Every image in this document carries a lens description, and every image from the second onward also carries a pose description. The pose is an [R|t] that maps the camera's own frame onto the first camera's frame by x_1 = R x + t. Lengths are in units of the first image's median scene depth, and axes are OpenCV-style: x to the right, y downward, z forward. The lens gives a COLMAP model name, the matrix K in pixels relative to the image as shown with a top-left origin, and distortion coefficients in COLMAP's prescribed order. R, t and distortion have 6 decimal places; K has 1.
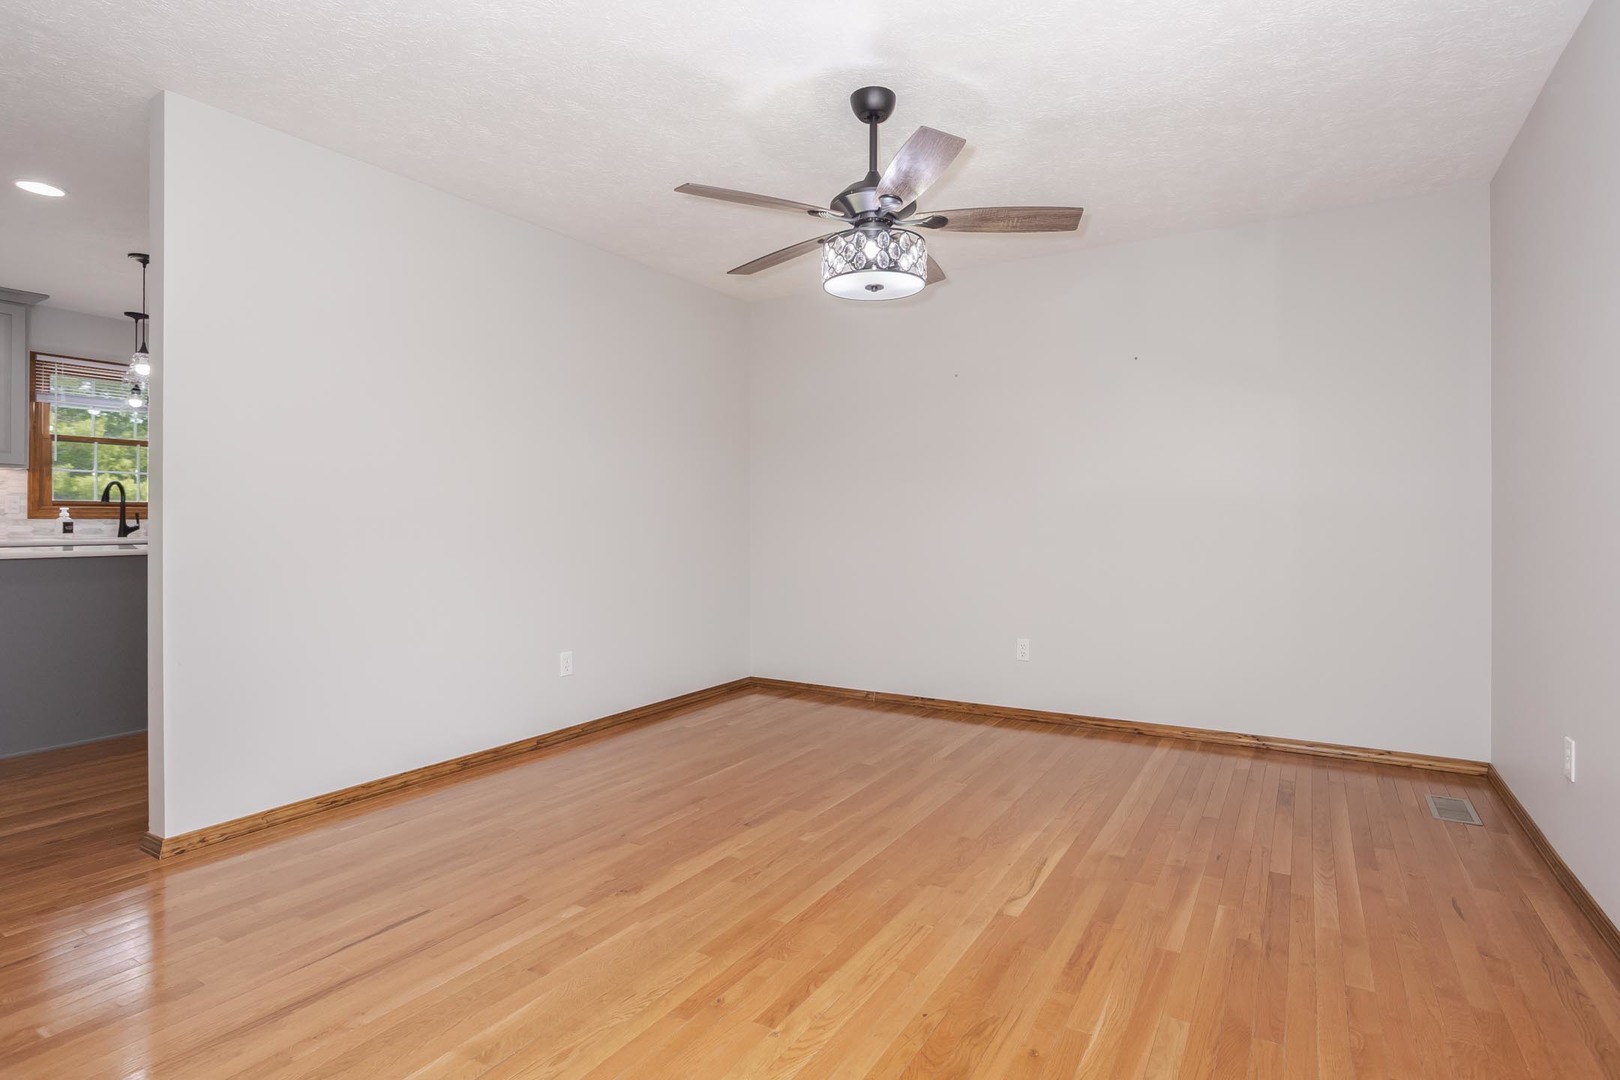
lens RADIAL K [[825.2, 0, 811.3], [0, 825.2, 527.3], [0, 0, 1]] dist [-0.034069, 0.004081]
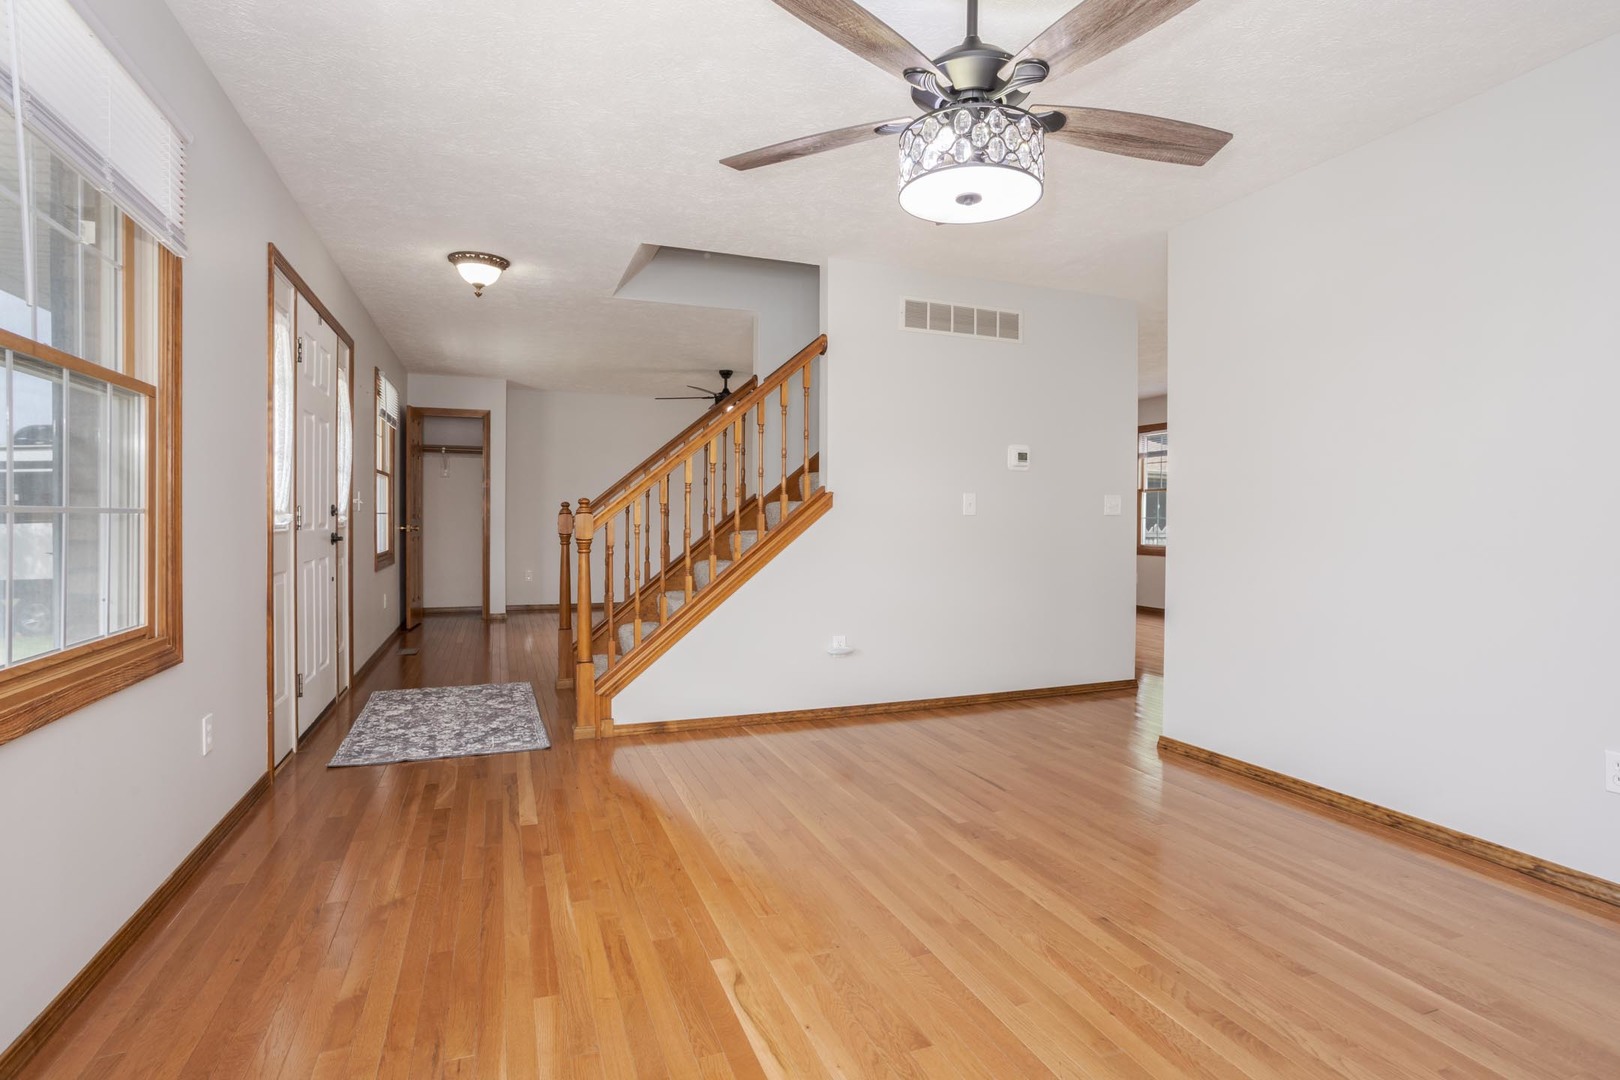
lens RADIAL K [[799.6, 0, 796.7], [0, 799.6, 538.9], [0, 0, 1]] dist [-0.034408, 0.005109]
pose [[-0.616948, 0.017172, -0.786816, 0.743395], [-0.011647, 0.999453, 0.030945, -0.007596], [0.786918, 0.028255, -0.616411, 1.369672]]
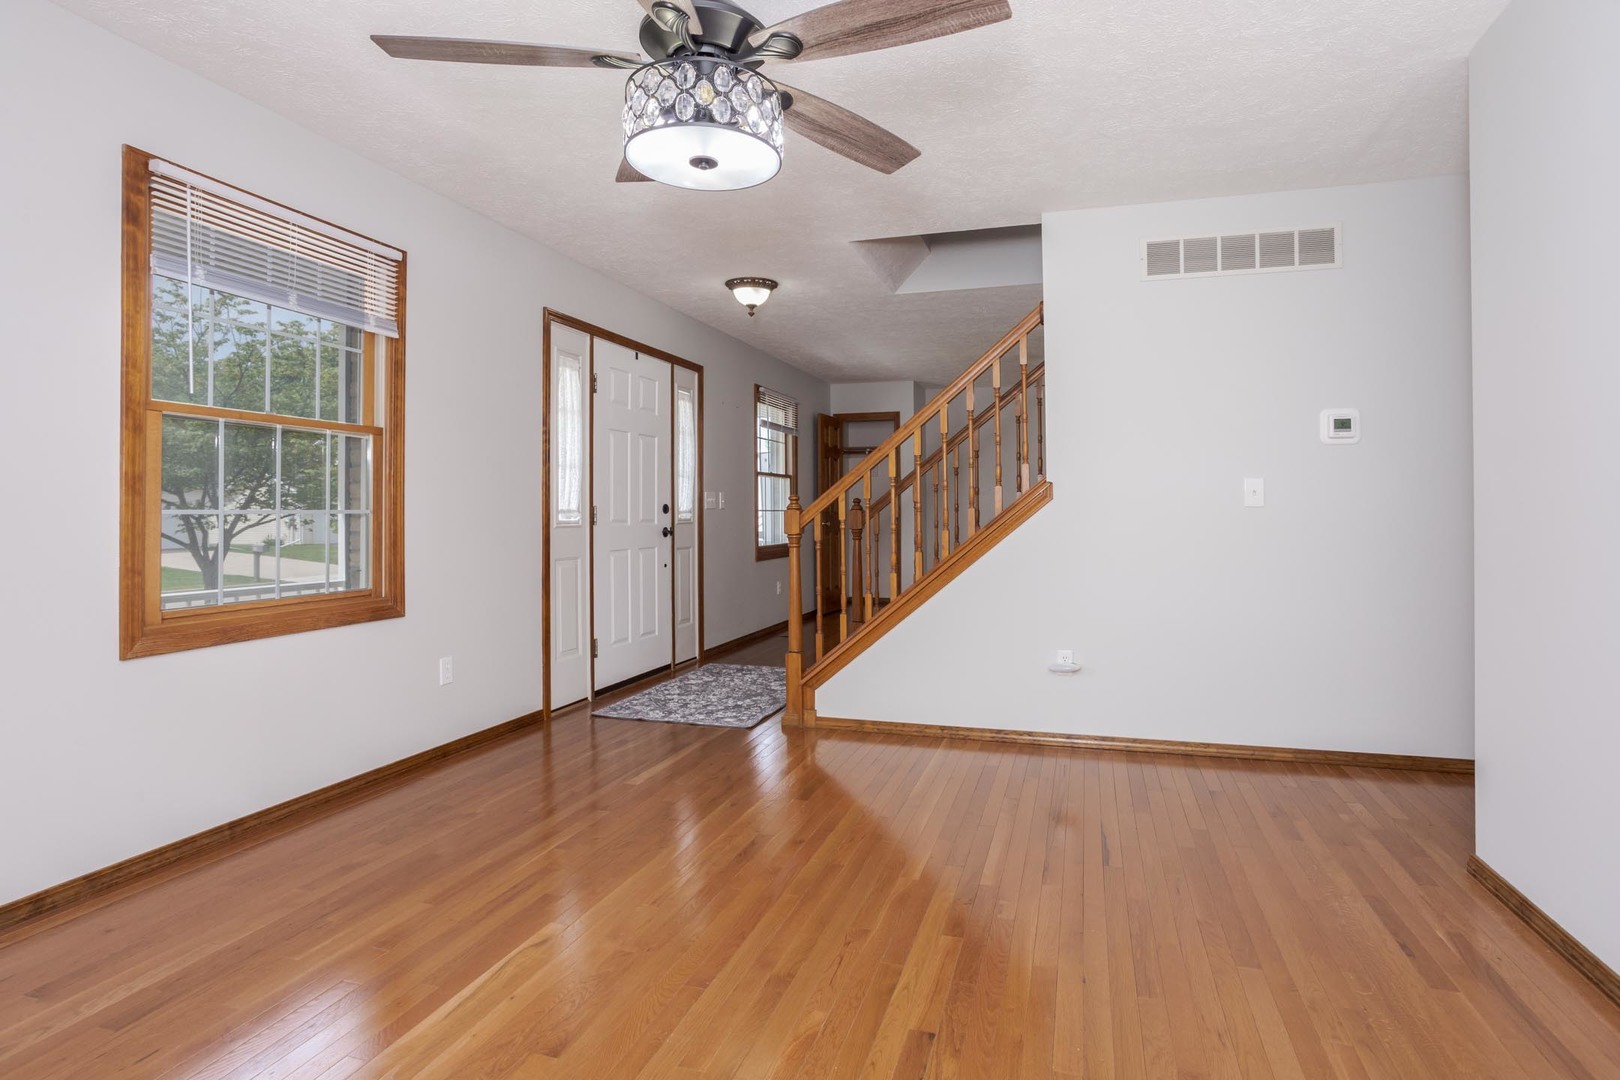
lens RADIAL K [[825.2, 0, 824.0], [0, 825.2, 515.5], [0, 0, 1]] dist [-0.034069, 0.004081]
pose [[-0.969033, 0.002751, -0.246916, 0.150834], [-0.000073, 0.999935, 0.011428, -0.010628], [0.246932, 0.011092, -0.968969, 1.724410]]
